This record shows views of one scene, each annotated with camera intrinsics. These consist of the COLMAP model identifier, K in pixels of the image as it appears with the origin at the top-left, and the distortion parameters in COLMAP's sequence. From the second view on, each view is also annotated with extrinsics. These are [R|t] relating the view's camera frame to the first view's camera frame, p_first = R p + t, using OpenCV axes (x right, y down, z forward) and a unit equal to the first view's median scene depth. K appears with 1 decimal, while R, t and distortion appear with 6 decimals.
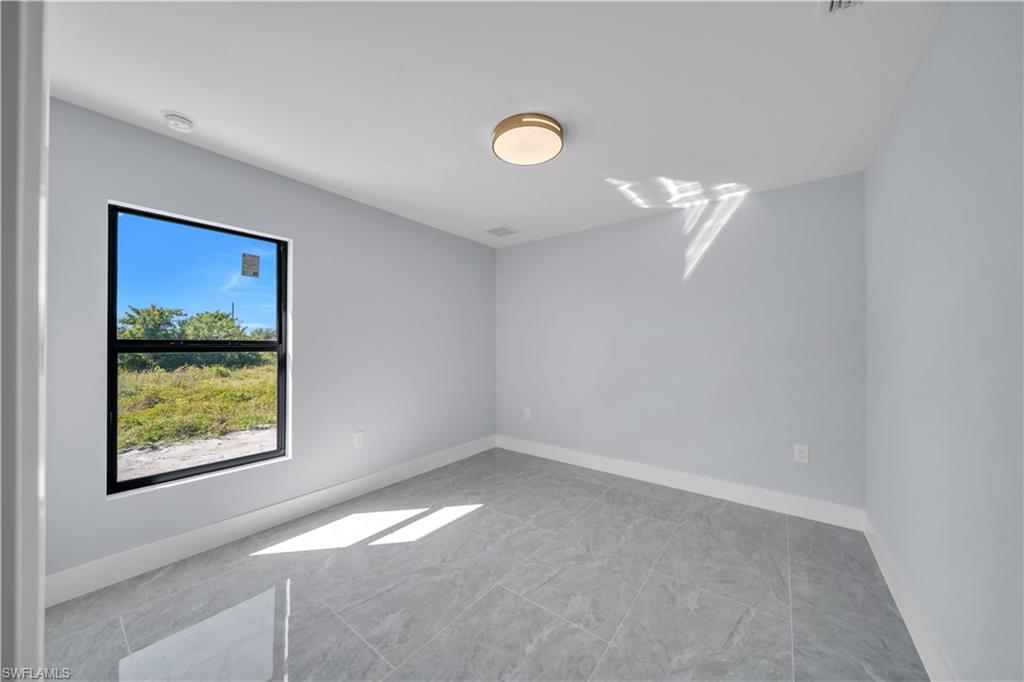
lens RADIAL K [[352.9, 0, 512.4], [0, 352.9, 343.3], [0, 0, 1]] dist [-0.000104, -0.000100]
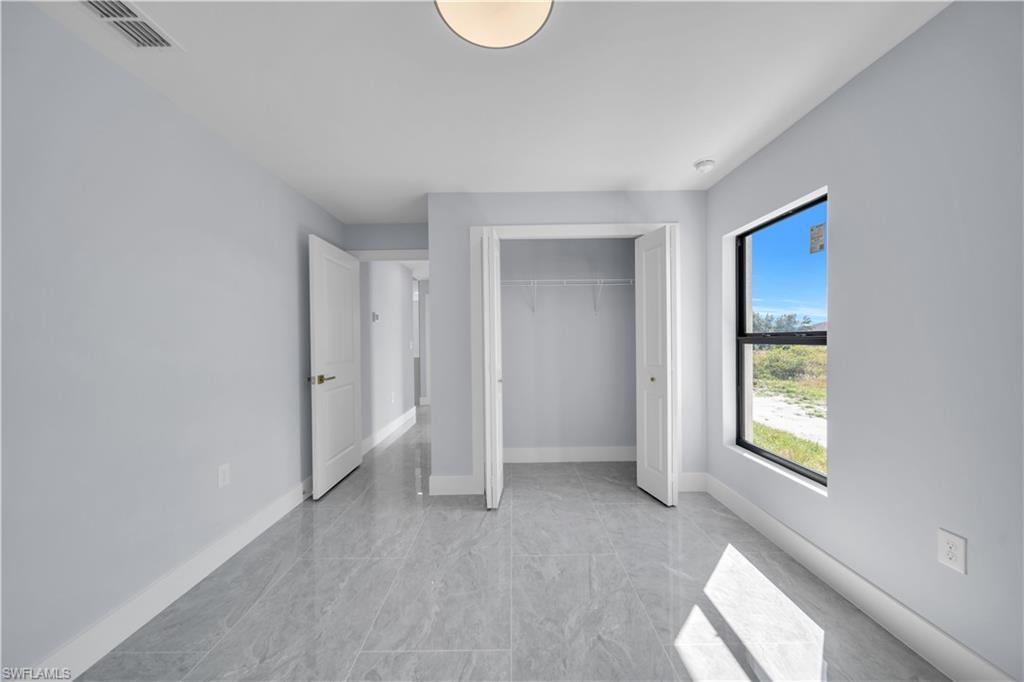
lens RADIAL K [[352.9, 0, 512.4], [0, 352.9, 343.3], [0, 0, 1]] dist [-0.000104, -0.000100]
pose [[-0.795618, 0.013300, -0.605653, 0.403829], [0.012558, 0.999906, 0.005461, 0.007851], [0.605669, -0.003261, -0.795710, 1.578218]]
